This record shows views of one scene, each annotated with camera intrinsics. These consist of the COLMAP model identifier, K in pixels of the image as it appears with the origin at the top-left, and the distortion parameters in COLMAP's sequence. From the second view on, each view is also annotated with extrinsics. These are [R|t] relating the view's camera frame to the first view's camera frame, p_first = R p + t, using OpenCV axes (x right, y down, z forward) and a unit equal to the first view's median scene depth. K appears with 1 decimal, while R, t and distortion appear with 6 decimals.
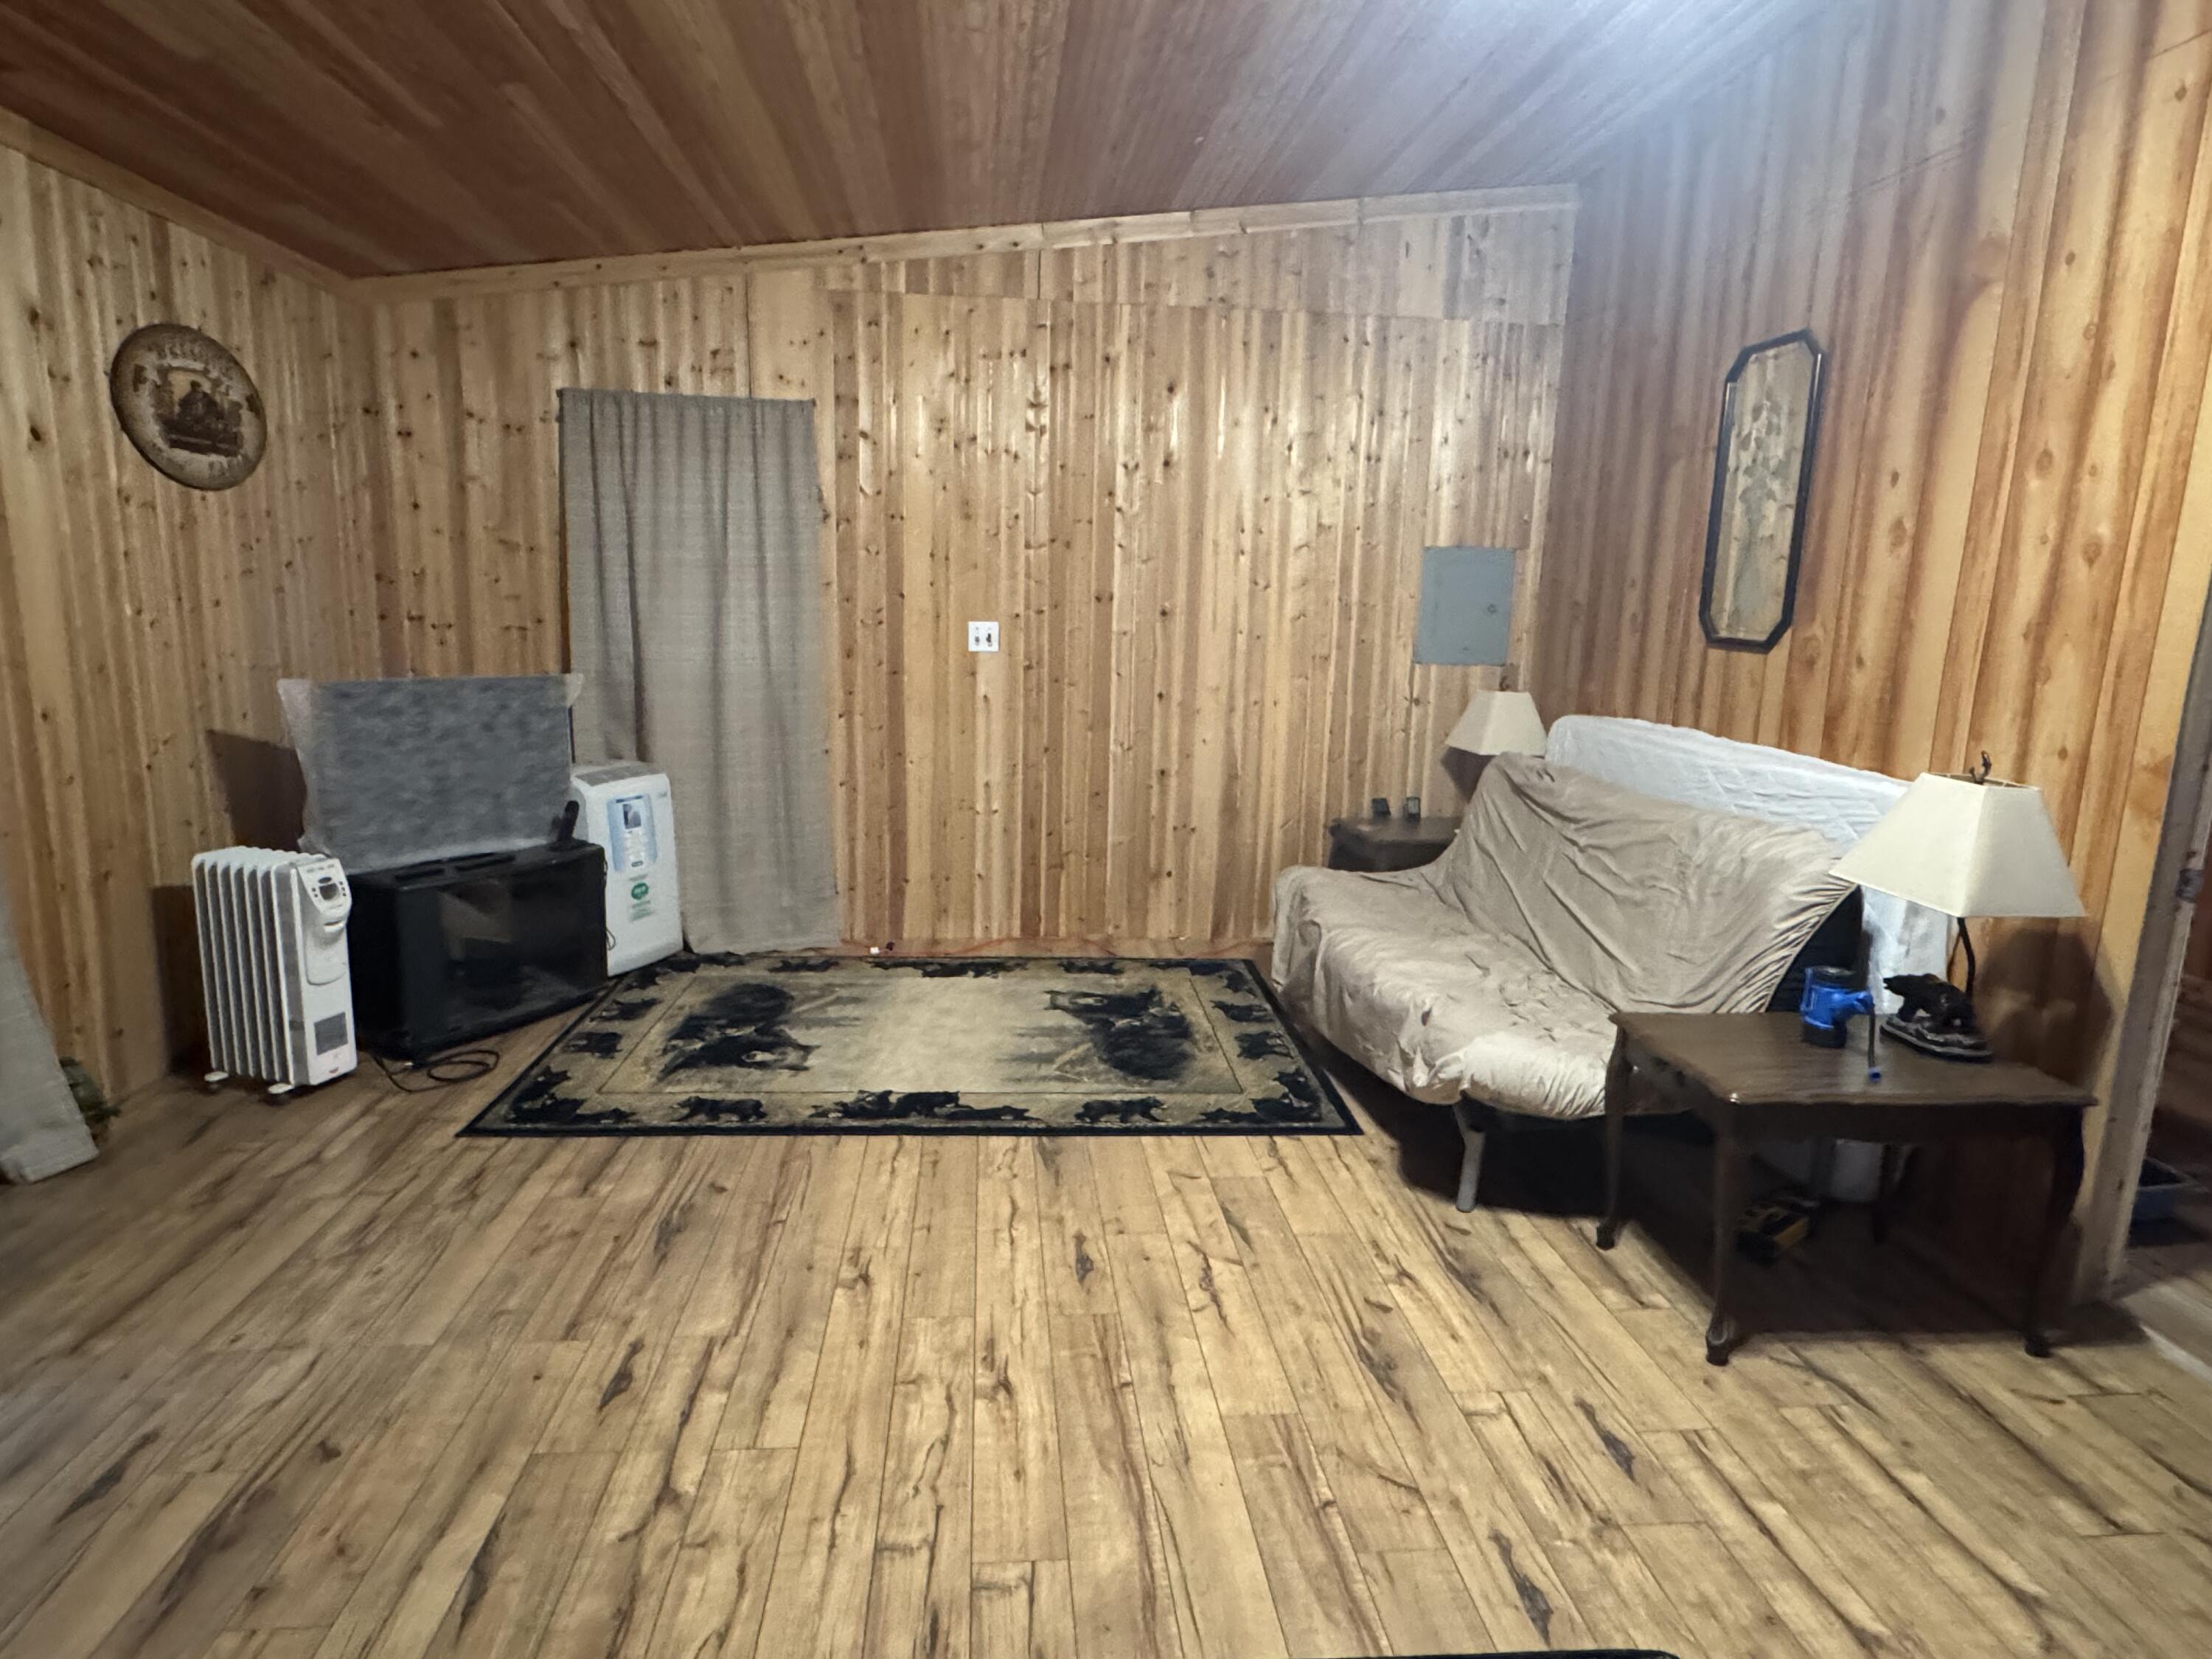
lens RADIAL K [[1252.3, 0, 1106.8], [0, 1252.3, 823.9], [0, 0, 1]] dist [-0.000528, 0.000815]
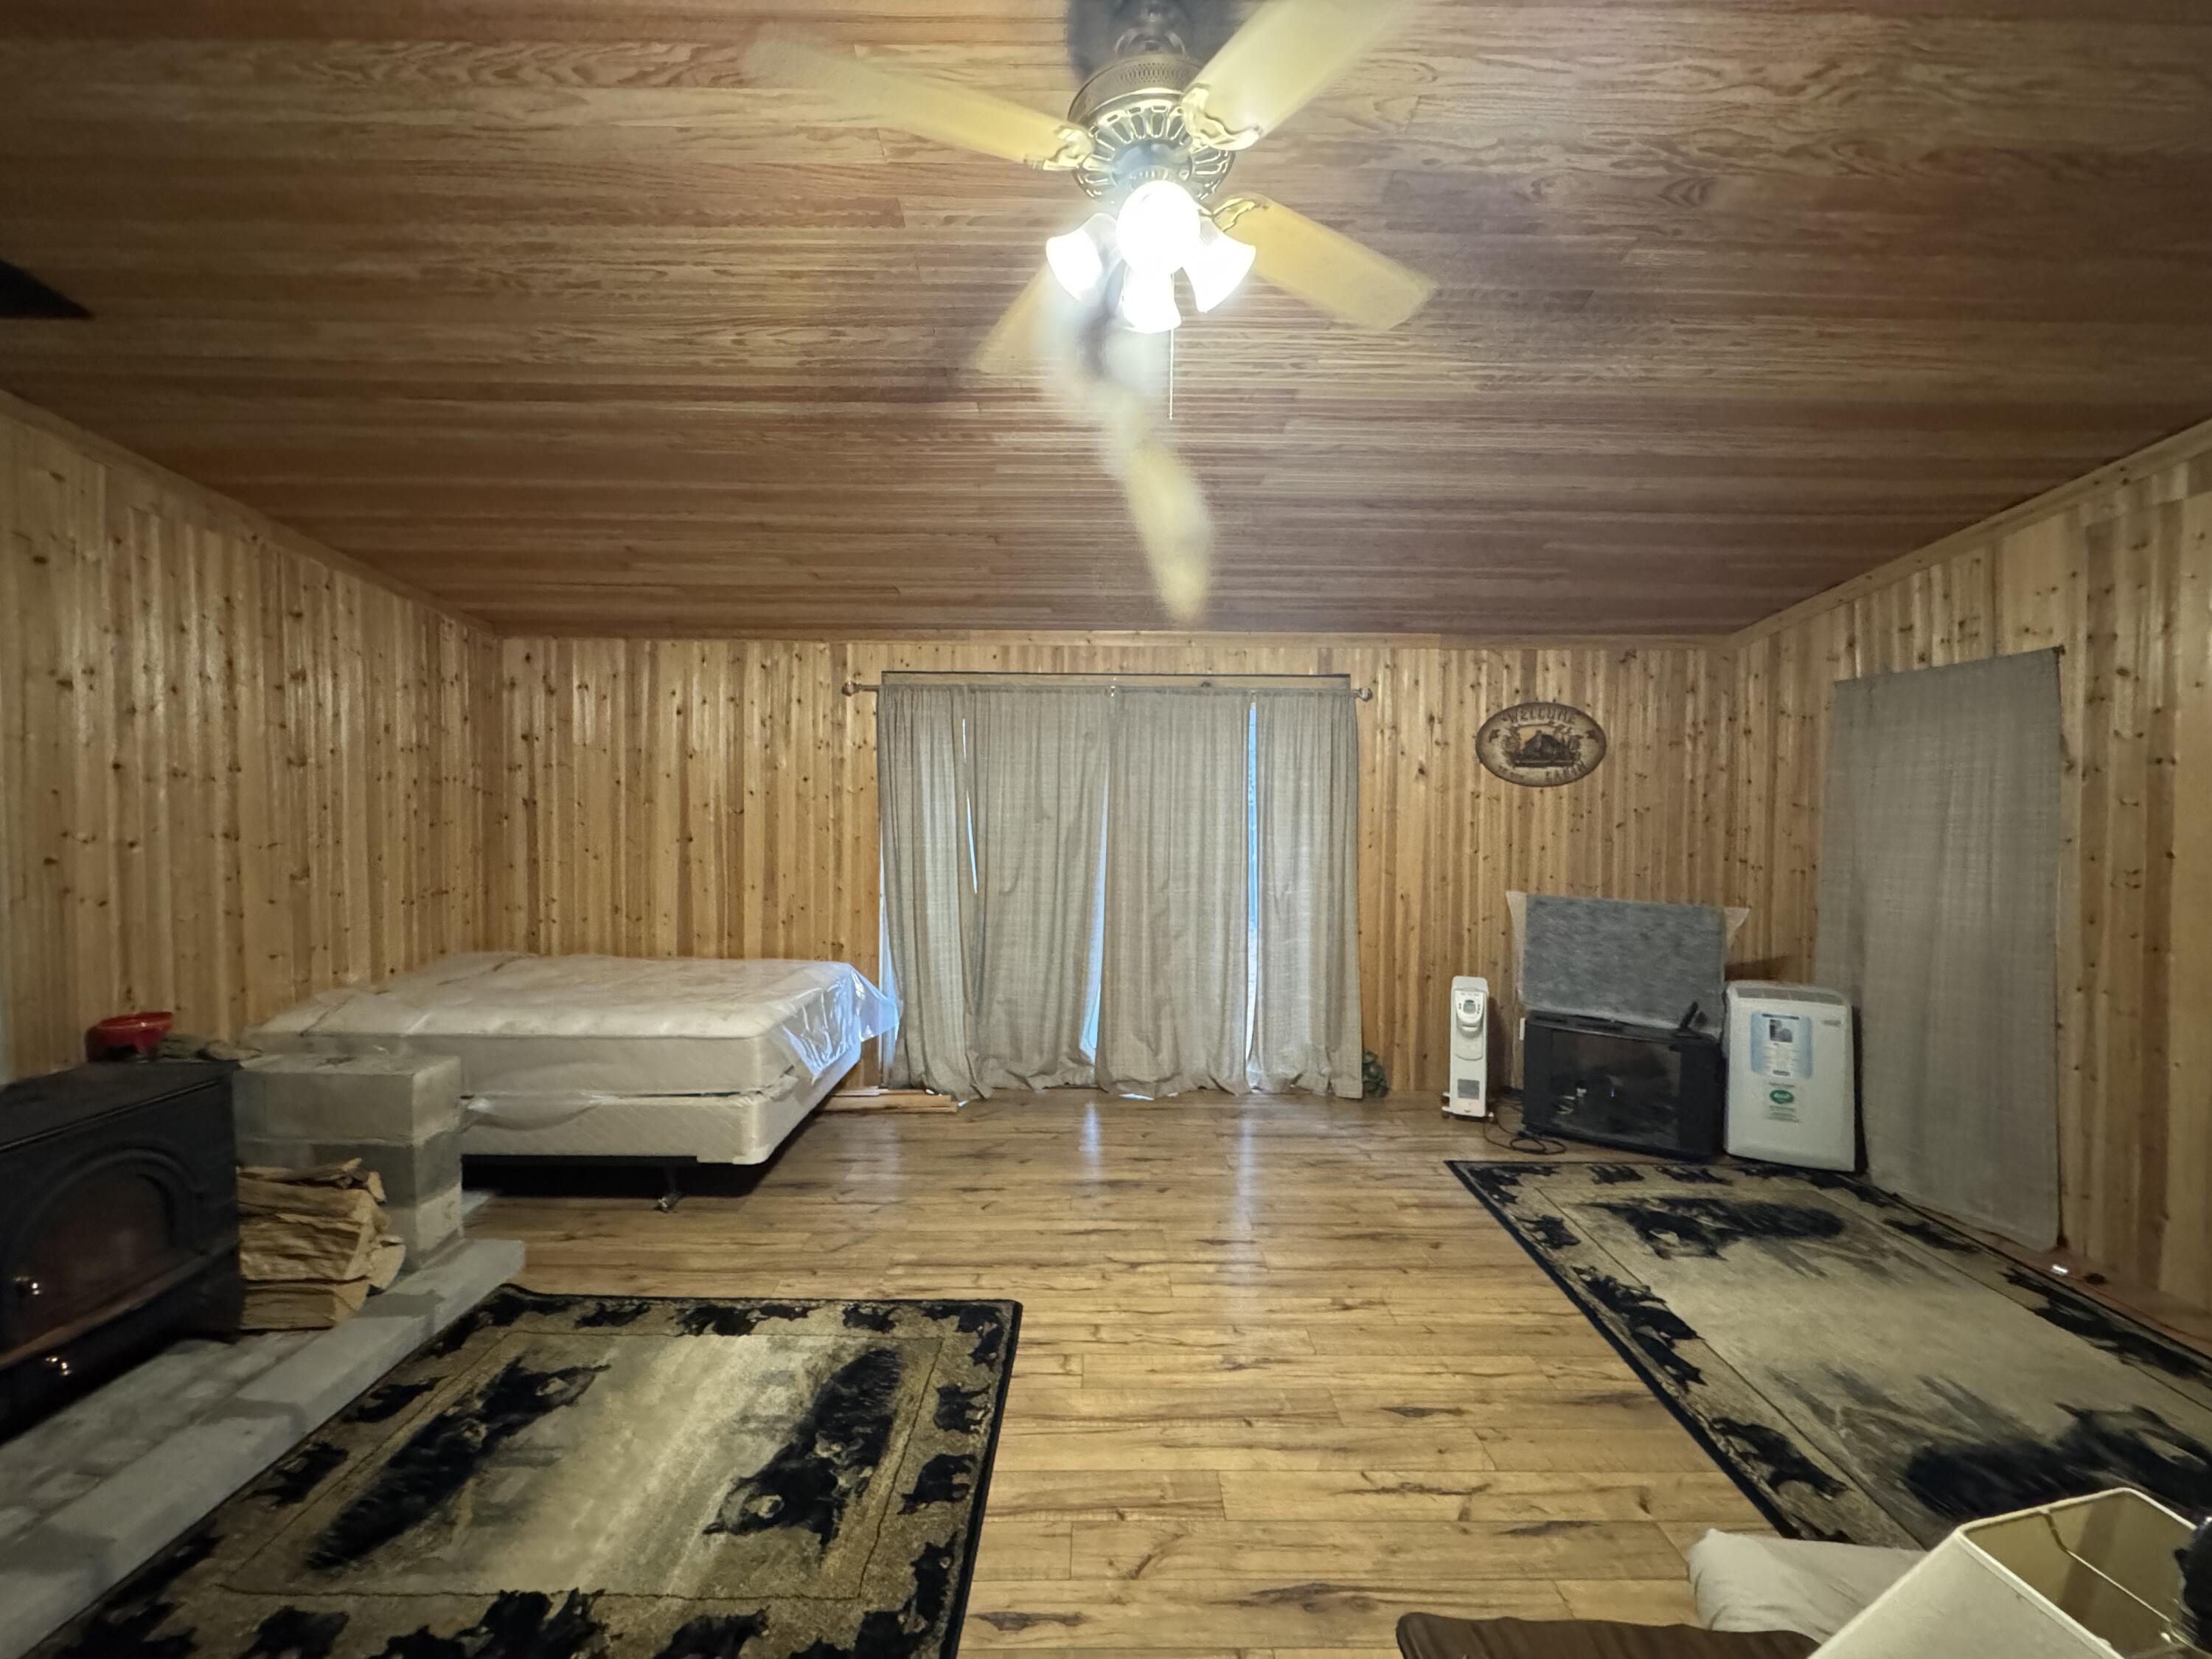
lens RADIAL K [[881.0, 0, 1111.4], [0, 881.0, 828.6], [0, 0, 1]] dist [0.000019, -0.000293]
pose [[-0.077534, 0.000321, -0.996990, 0.624905], [-0.183380, 0.982934, 0.014578, -0.113390], [0.979980, 0.183958, -0.076151, 0.508733]]
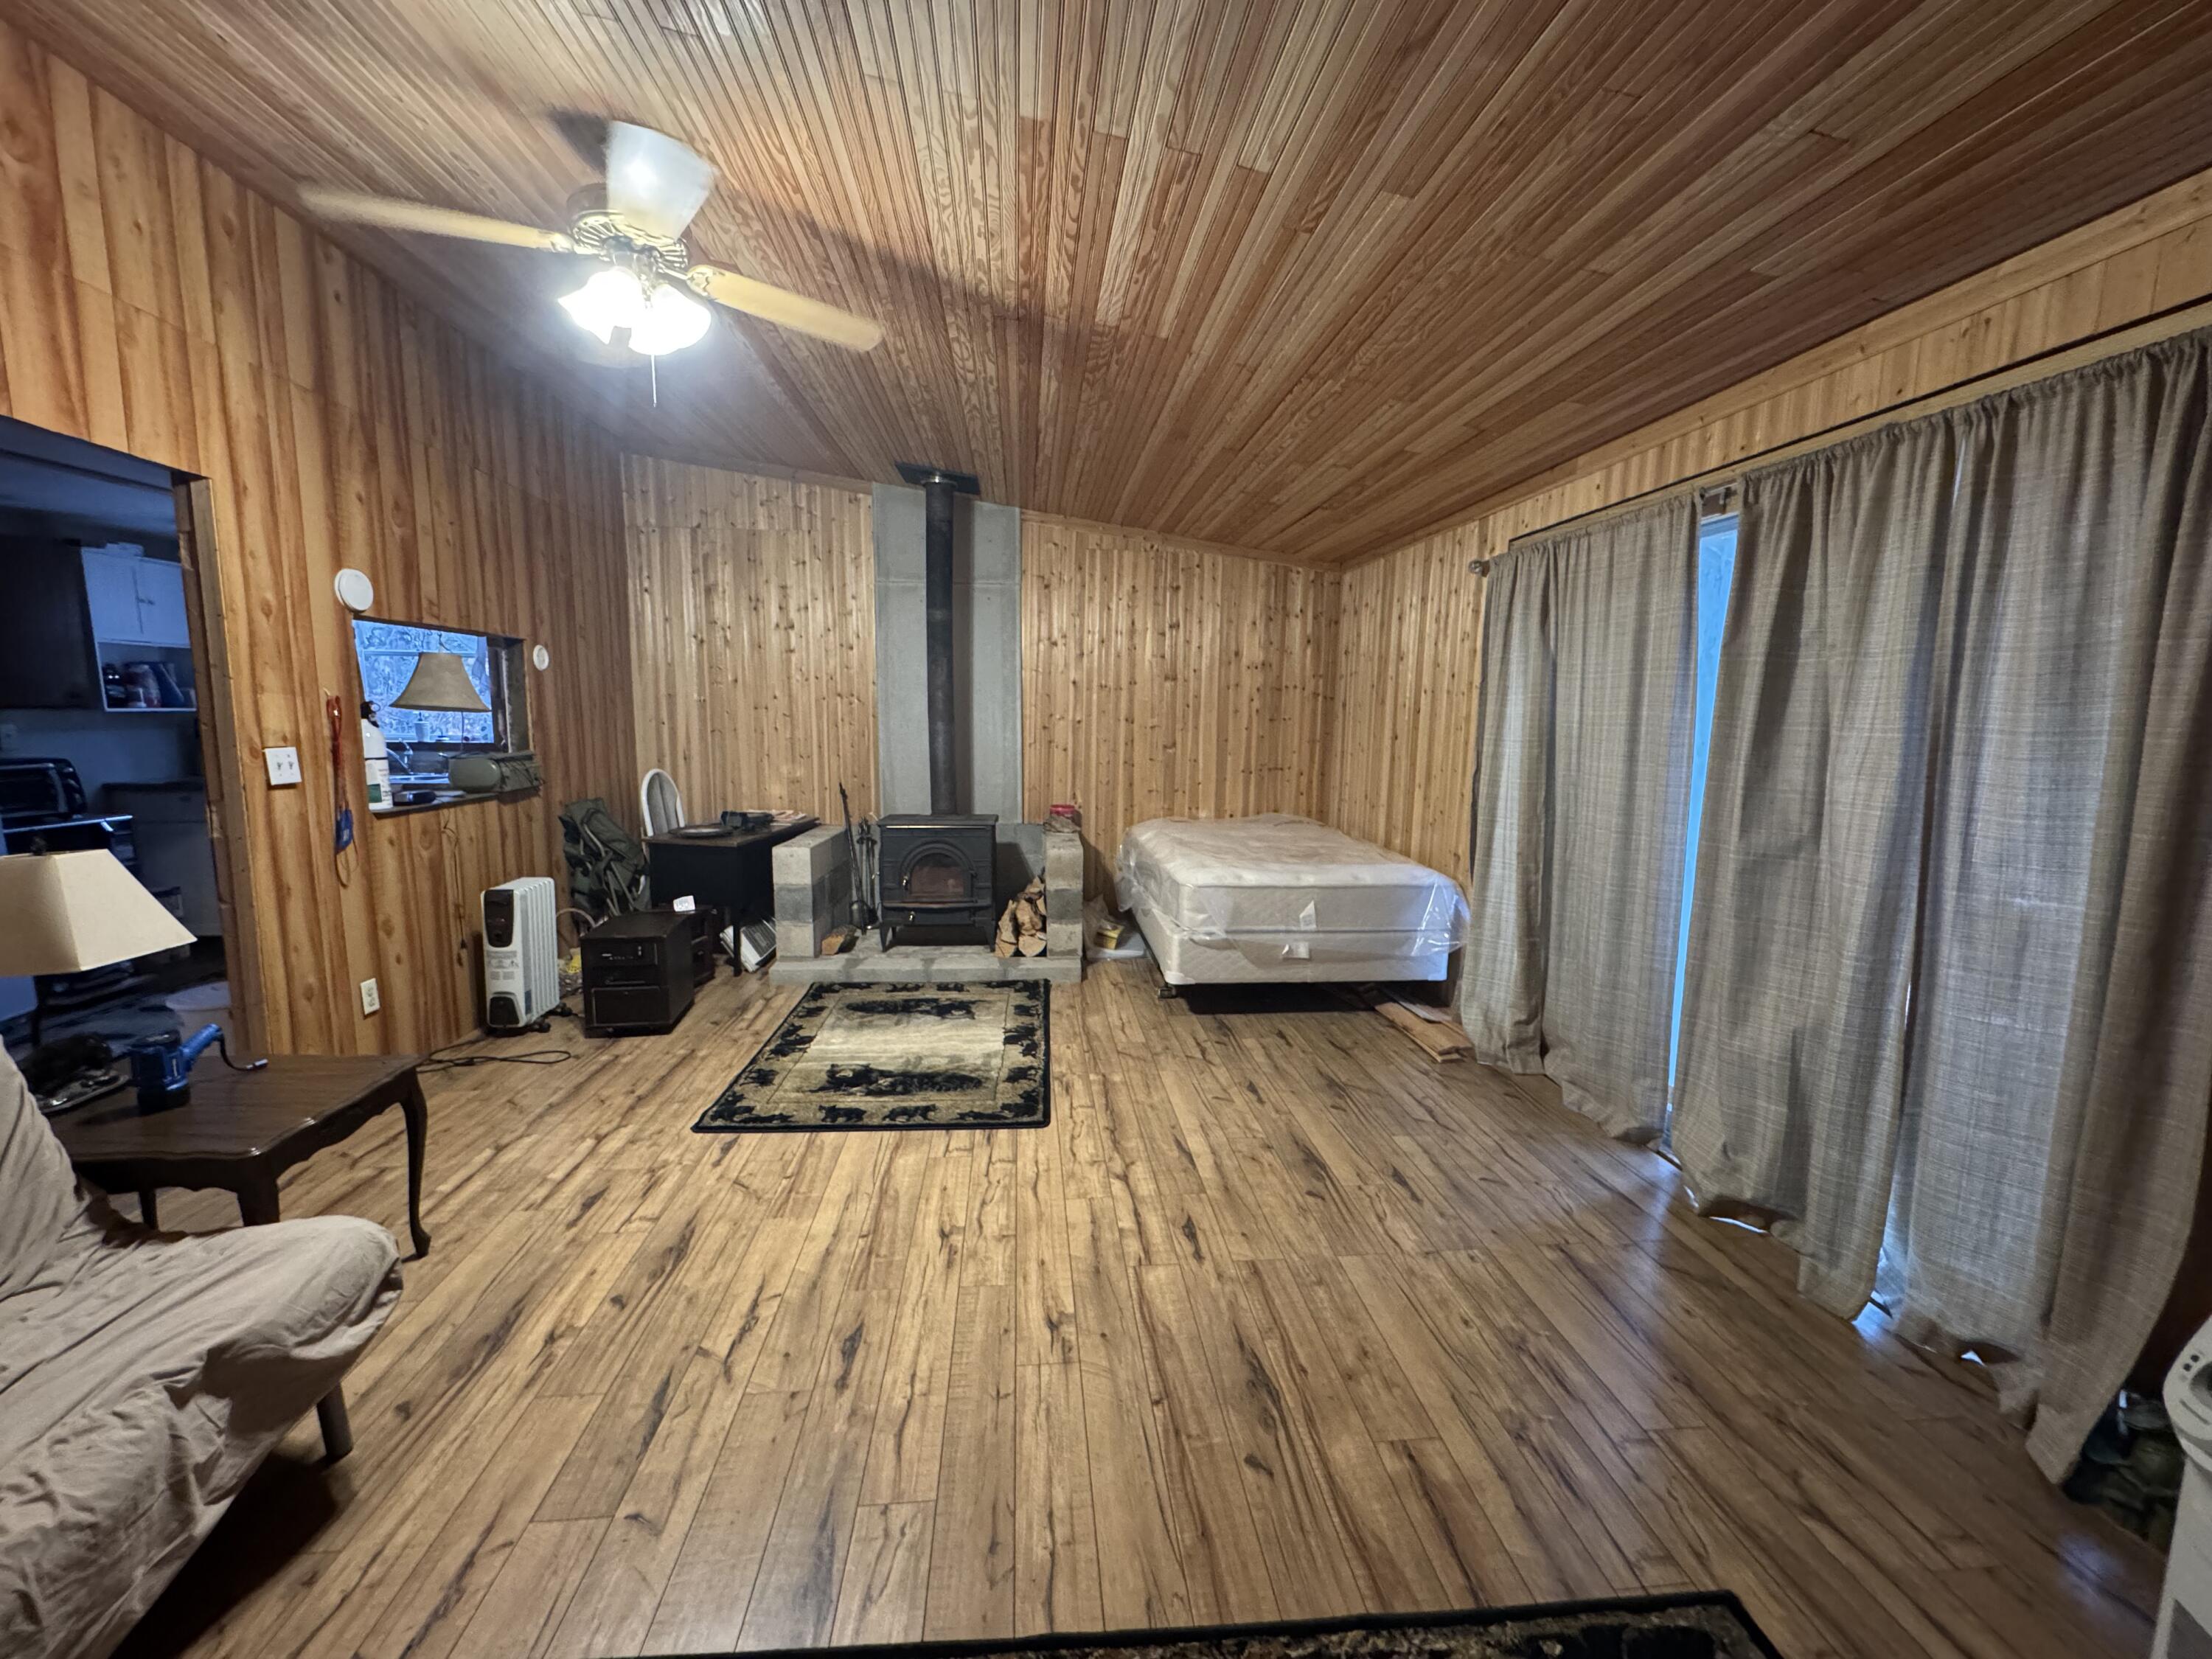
lens RADIAL K [[881.0, 0, 1111.2], [0, 881.0, 829.5], [0, 0, 1]] dist [0.000019, -0.000293]
pose [[-0.998926, -0.044190, -0.013896, -0.156317], [-0.046323, 0.952305, 0.301612, -0.226688], [-0.000095, 0.301932, -0.953329, 1.180815]]
